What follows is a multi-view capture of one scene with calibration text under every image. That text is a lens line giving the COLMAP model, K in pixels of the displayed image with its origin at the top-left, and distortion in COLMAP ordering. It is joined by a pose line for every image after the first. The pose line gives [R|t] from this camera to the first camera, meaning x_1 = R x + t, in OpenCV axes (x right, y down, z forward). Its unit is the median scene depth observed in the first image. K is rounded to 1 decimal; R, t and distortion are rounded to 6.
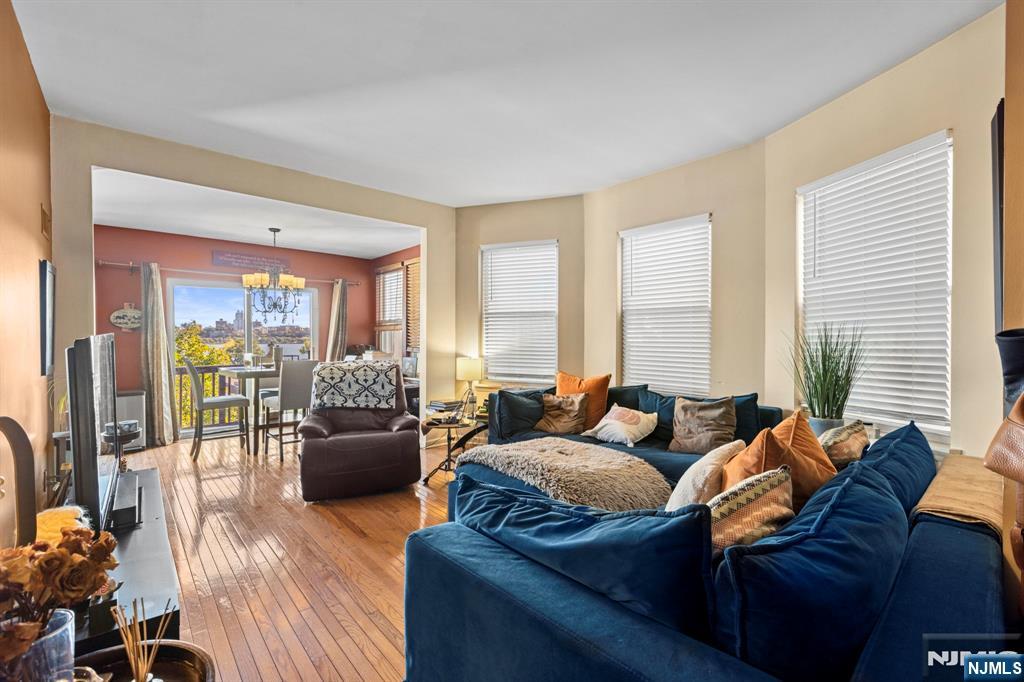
lens RADIAL K [[452.6, 0, 512.0], [0, 452.6, 341.0], [0, 0, 1]] dist [0.000046, -0.000703]
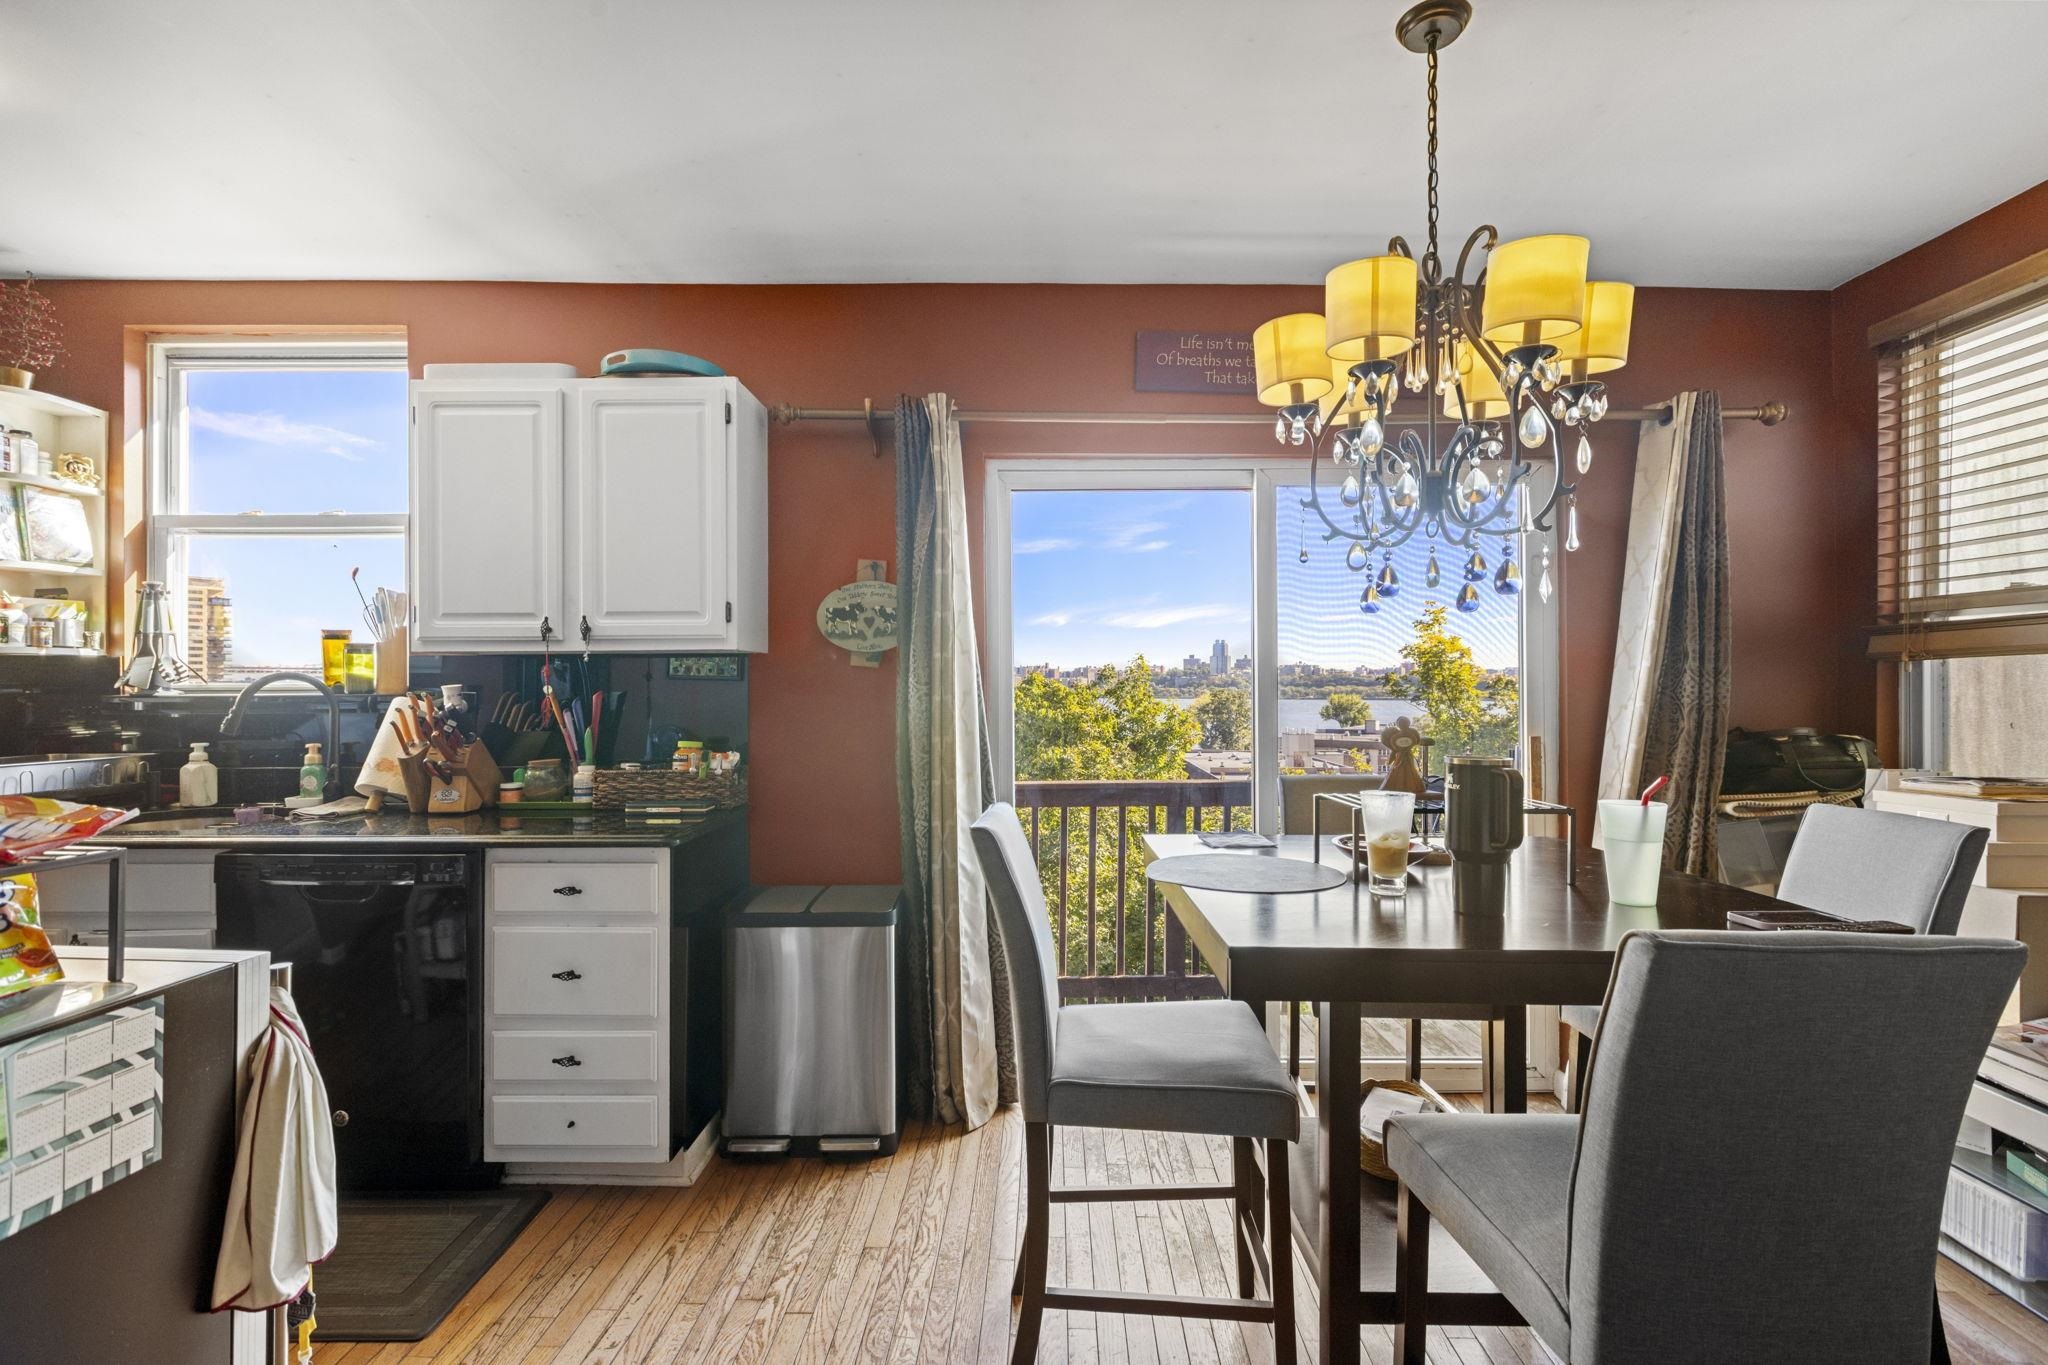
lens RADIAL K [[905.2, 0, 1024.0], [0, 905.2, 682.5], [0, 0, 1]] dist [0.000046, -0.000703]
pose [[0.729139, -0.000629, -0.684365, -0.416255], [-0.008701, 0.999910, -0.010189, -0.006841], [0.684310, 0.013384, 0.729068, 0.676271]]
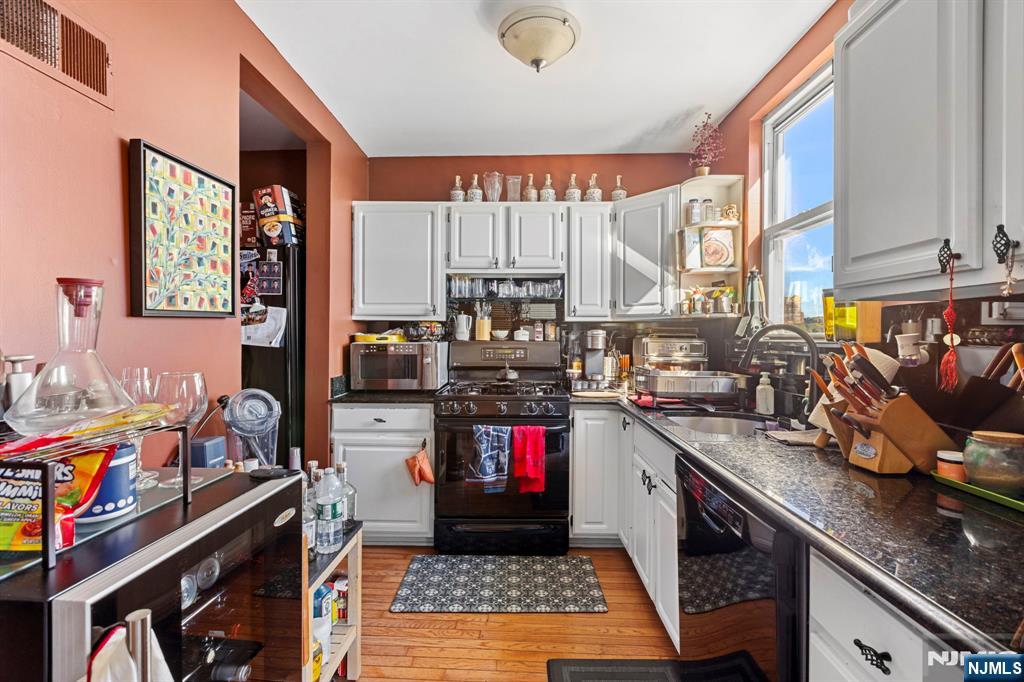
lens RADIAL K [[452.6, 0, 512.0], [0, 452.6, 341.0], [0, 0, 1]] dist [0.000046, -0.000703]
pose [[-0.687798, 0.011934, -0.725804, -0.692363], [-0.010912, 0.999582, 0.026776, -0.008801], [0.725820, 0.026337, -0.687380, 0.850961]]
